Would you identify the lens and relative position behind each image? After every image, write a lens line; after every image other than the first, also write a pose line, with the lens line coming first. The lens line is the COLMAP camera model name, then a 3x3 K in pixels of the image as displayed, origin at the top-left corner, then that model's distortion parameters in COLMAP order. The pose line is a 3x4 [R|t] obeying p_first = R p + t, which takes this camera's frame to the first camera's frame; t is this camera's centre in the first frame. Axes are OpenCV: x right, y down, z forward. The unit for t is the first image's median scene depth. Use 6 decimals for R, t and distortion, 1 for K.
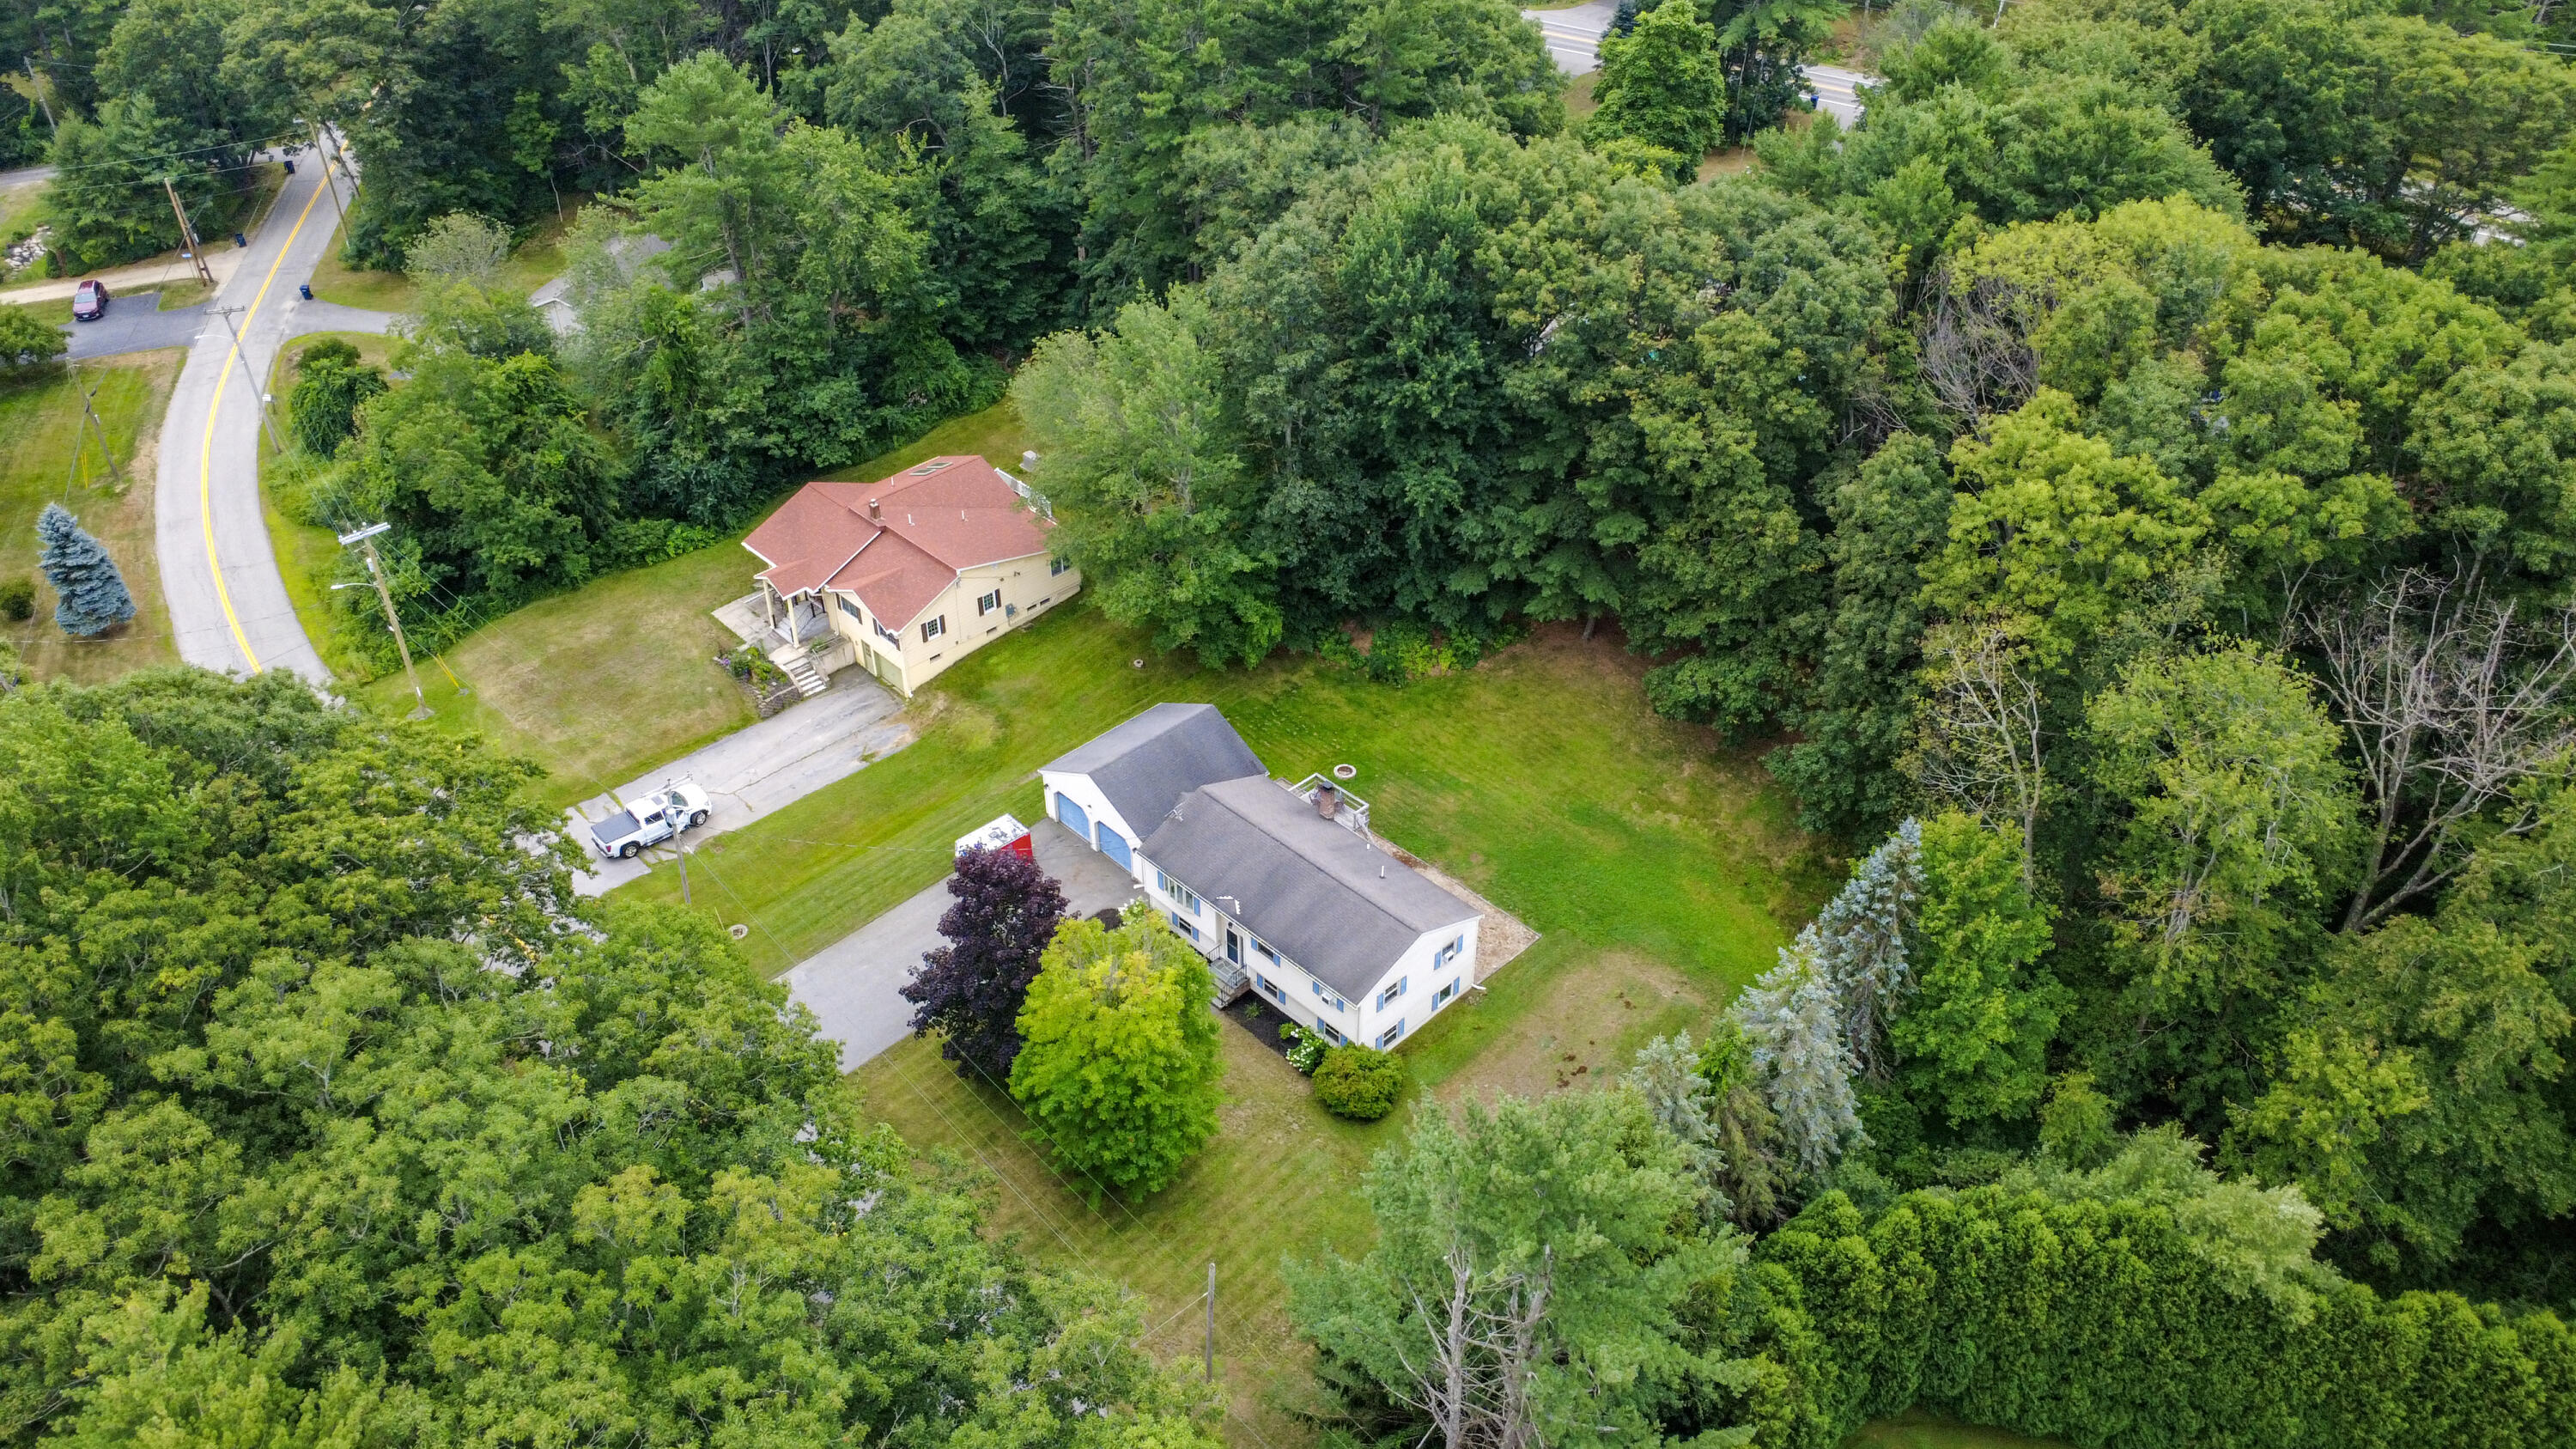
lens RADIAL K [[1745.0, 0, 1392.3], [0, 1745.0, 720.6], [0, 0, 1]] dist [0.001449, 0.001377]
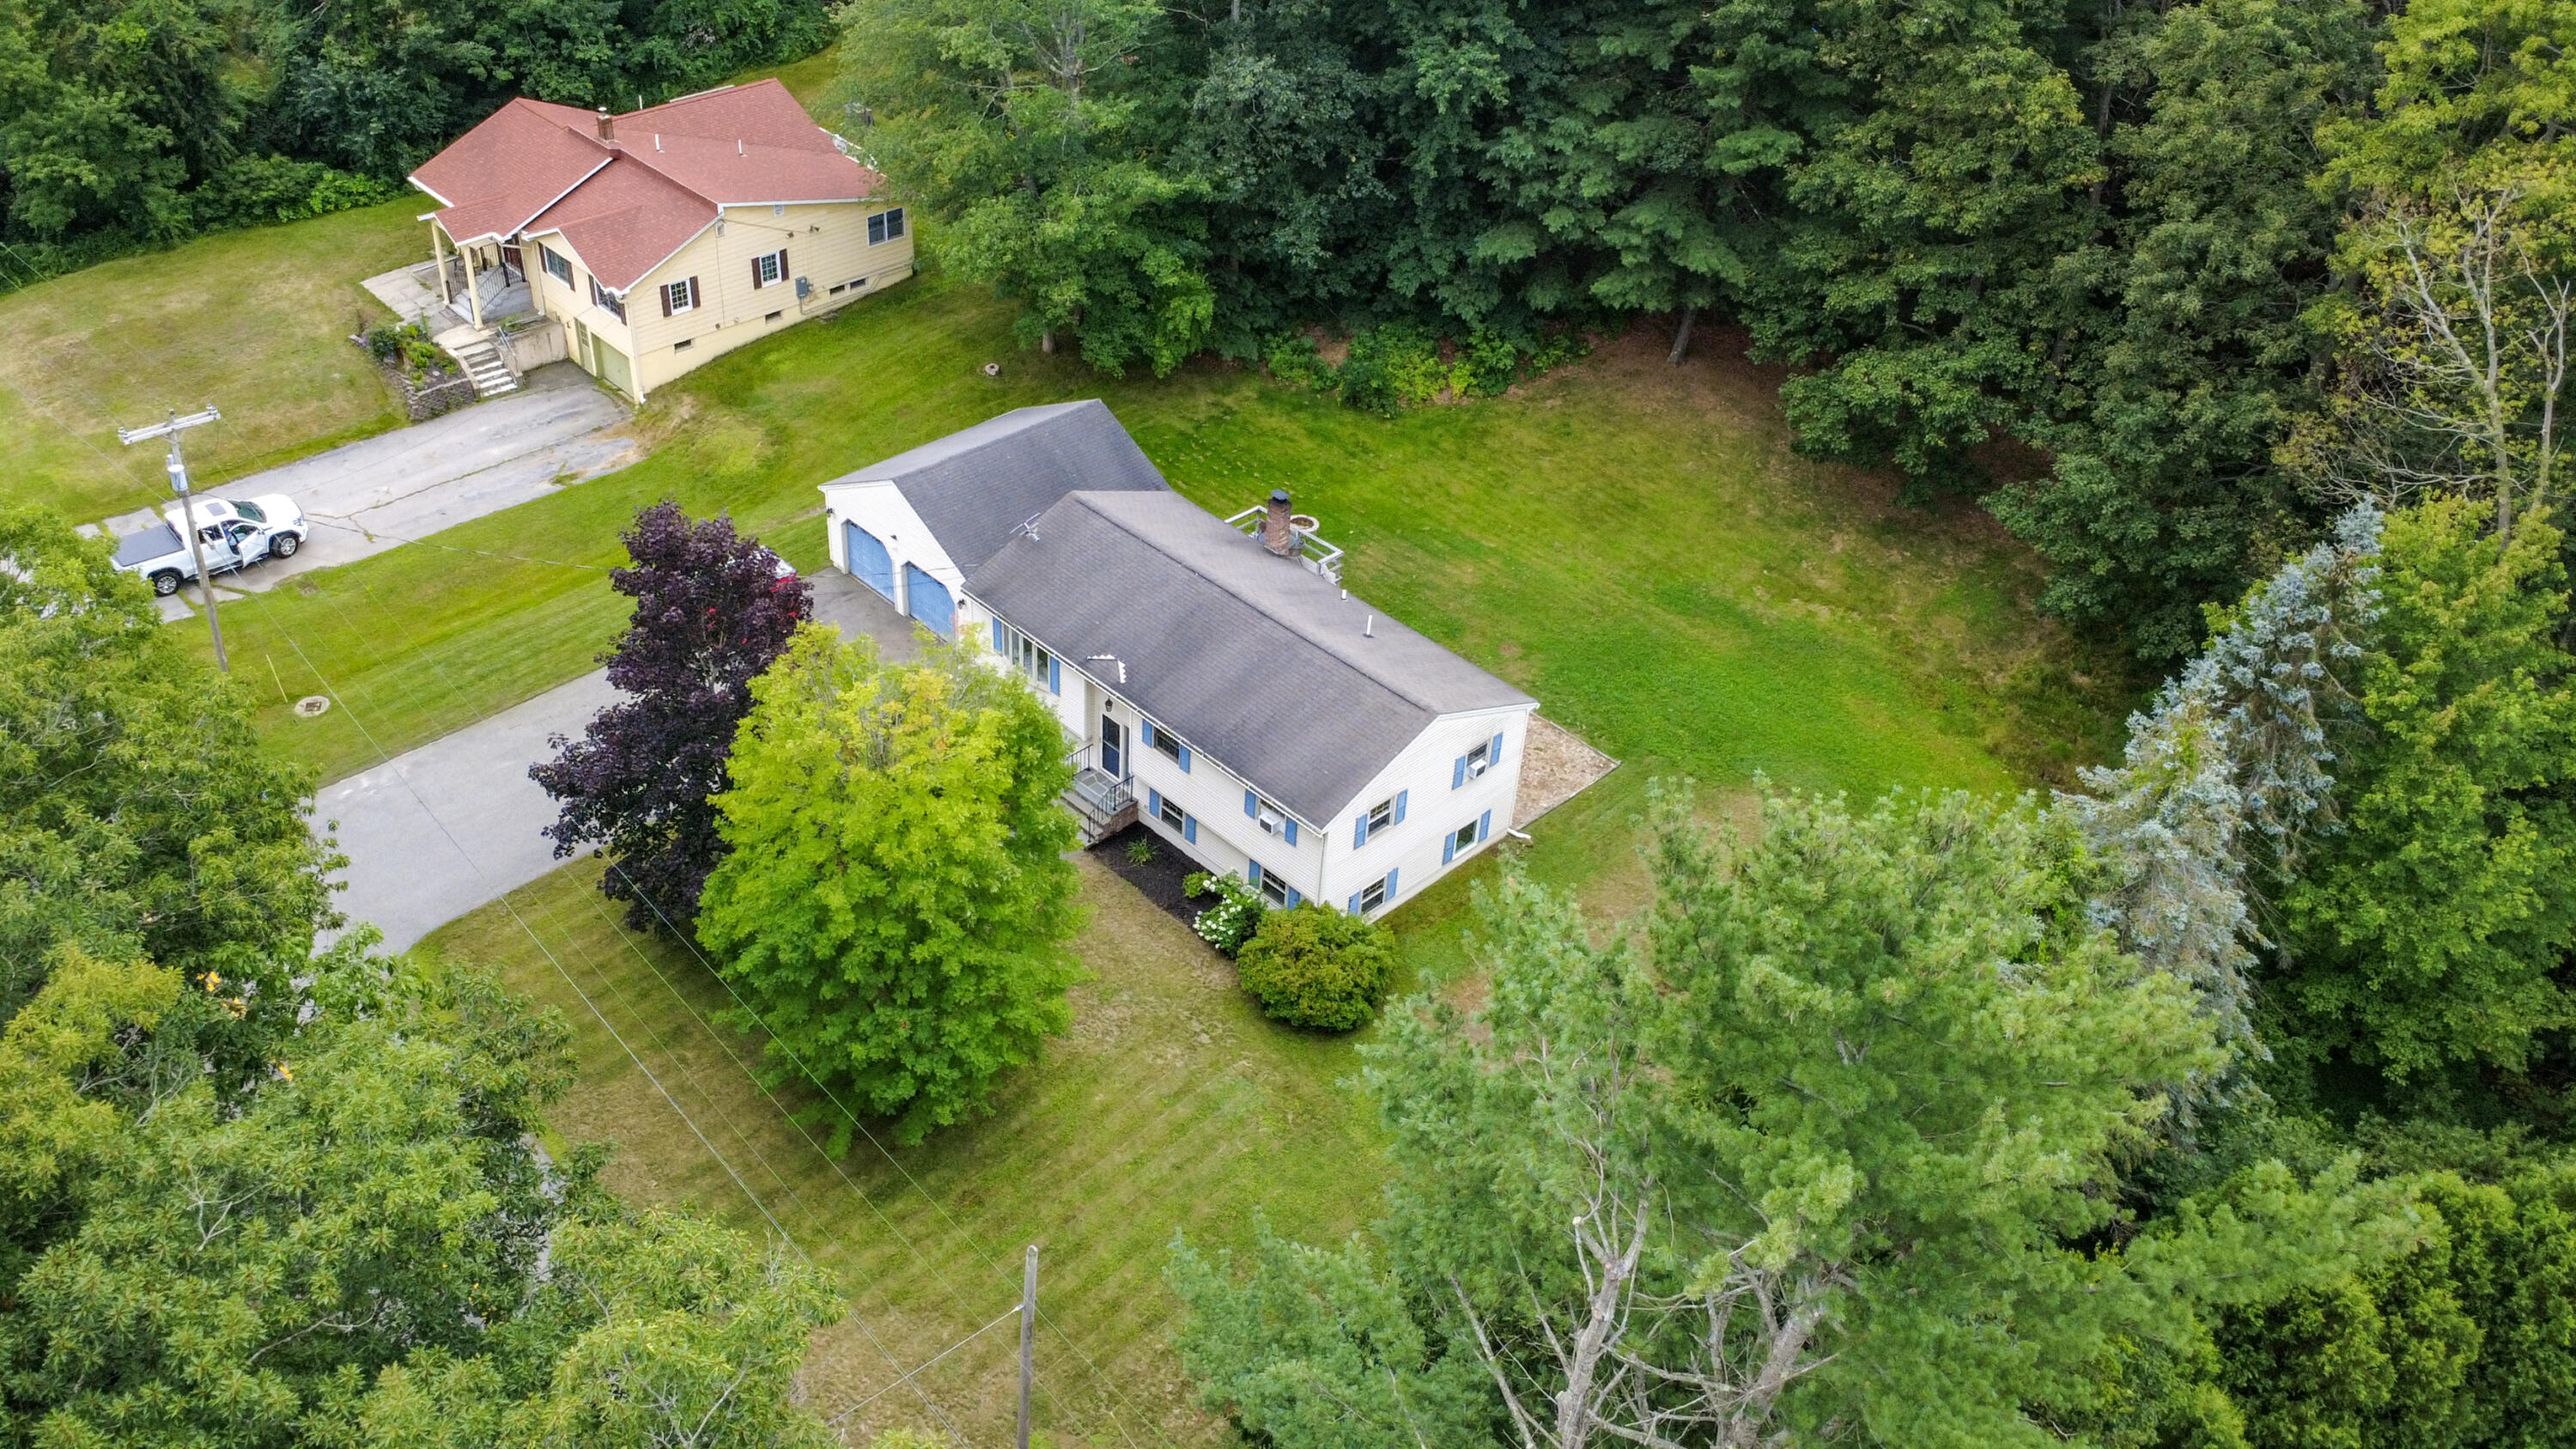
lens RADIAL K [[1931.4, 0, 1296.1], [0, 1931.4, 716.6], [0, 0, 1]] dist [0.004058, -0.002036]
pose [[0.999007, 0.043443, -0.009897, -0.020126], [-0.043524, 0.999019, -0.008163, 0.110861], [0.009533, 0.008585, 0.999918, 0.308046]]
